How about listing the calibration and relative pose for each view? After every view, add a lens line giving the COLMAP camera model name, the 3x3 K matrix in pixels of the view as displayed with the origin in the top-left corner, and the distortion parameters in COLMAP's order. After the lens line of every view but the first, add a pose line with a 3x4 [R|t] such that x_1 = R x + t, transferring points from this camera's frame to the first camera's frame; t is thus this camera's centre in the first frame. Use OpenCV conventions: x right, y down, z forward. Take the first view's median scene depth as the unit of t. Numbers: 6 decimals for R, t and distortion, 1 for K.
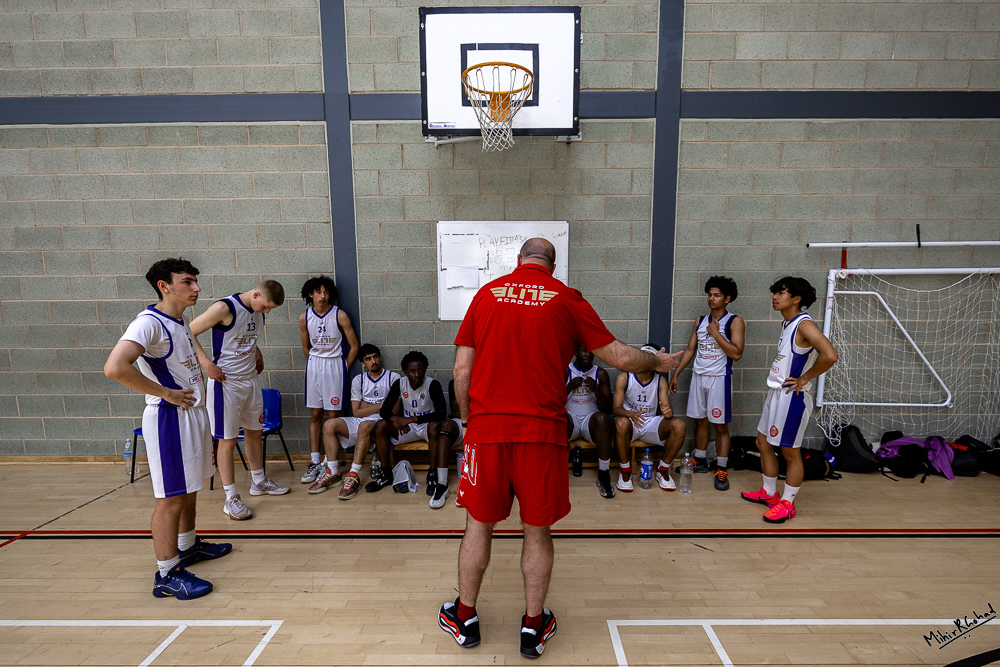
lens RADIAL K [[471.3, 0, 518.0], [0, 471.3, 364.6], [0, 0, 1]] dist [-0.001904, -0.000351]
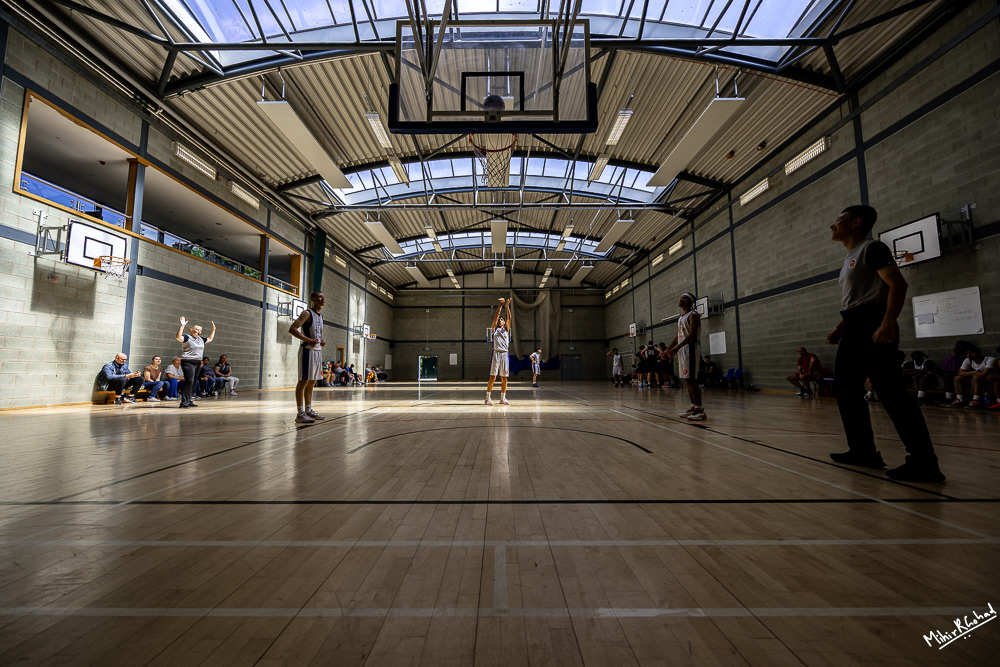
lens RADIAL K [[386.4, 0, 495.7], [0, 386.4, 331.2], [0, 0, 1]] dist [-0.014467, -0.000015]
pose [[0.000144, -0.095771, -0.995403, 1.772051], [-0.136970, 0.986020, -0.094888, 0.347167], [0.990575, 0.136354, -0.012976, -1.076506]]
